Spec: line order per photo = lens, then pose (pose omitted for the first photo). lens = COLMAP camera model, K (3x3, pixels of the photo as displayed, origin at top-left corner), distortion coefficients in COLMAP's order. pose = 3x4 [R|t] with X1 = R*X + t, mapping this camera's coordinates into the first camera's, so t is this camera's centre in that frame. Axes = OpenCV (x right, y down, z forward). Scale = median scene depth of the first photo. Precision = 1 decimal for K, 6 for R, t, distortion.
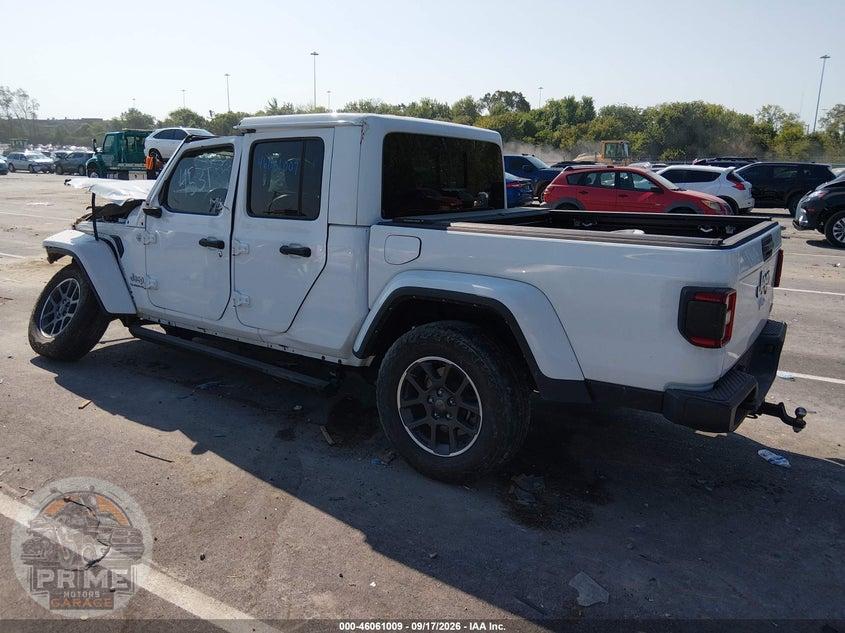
lens RADIAL K [[650.2, 0, 422.5], [0, 650.2, 316.5], [0, 0, 1]] dist [0.119408, -0.220447]
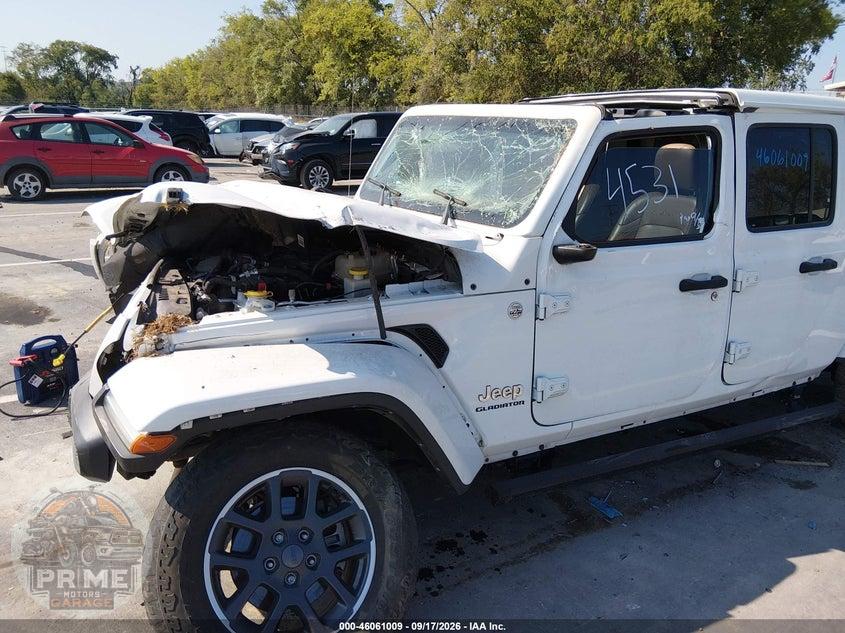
lens RADIAL K [[650.2, 0, 422.5], [0, 650.2, 316.5], [0, 0, 1]] dist [0.119408, -0.220447]
pose [[0.436901, -0.254331, 0.862805, -0.334729], [0.179447, 0.964558, 0.193459, -0.084487], [-0.881429, 0.070305, 0.467055, 0.313101]]
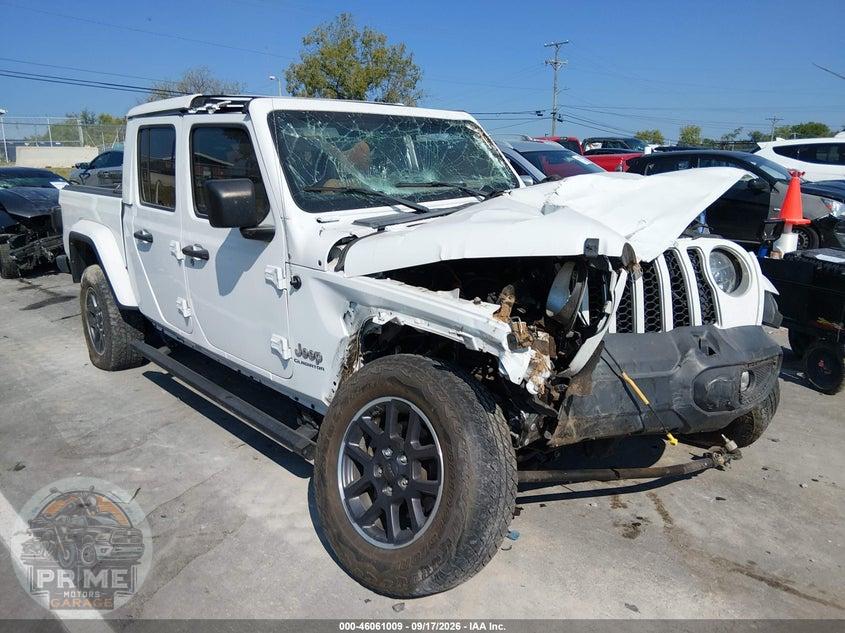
lens RADIAL K [[648.1, 0, 425.4], [0, 648.1, 315.8], [0, 0, 1]] dist [0.113344, -0.193327]
pose [[-0.980806, -0.045089, 0.189699, -0.170662], [0.045040, 0.894193, 0.445409, -0.148771], [-0.189711, 0.445404, -0.875000, 0.662752]]
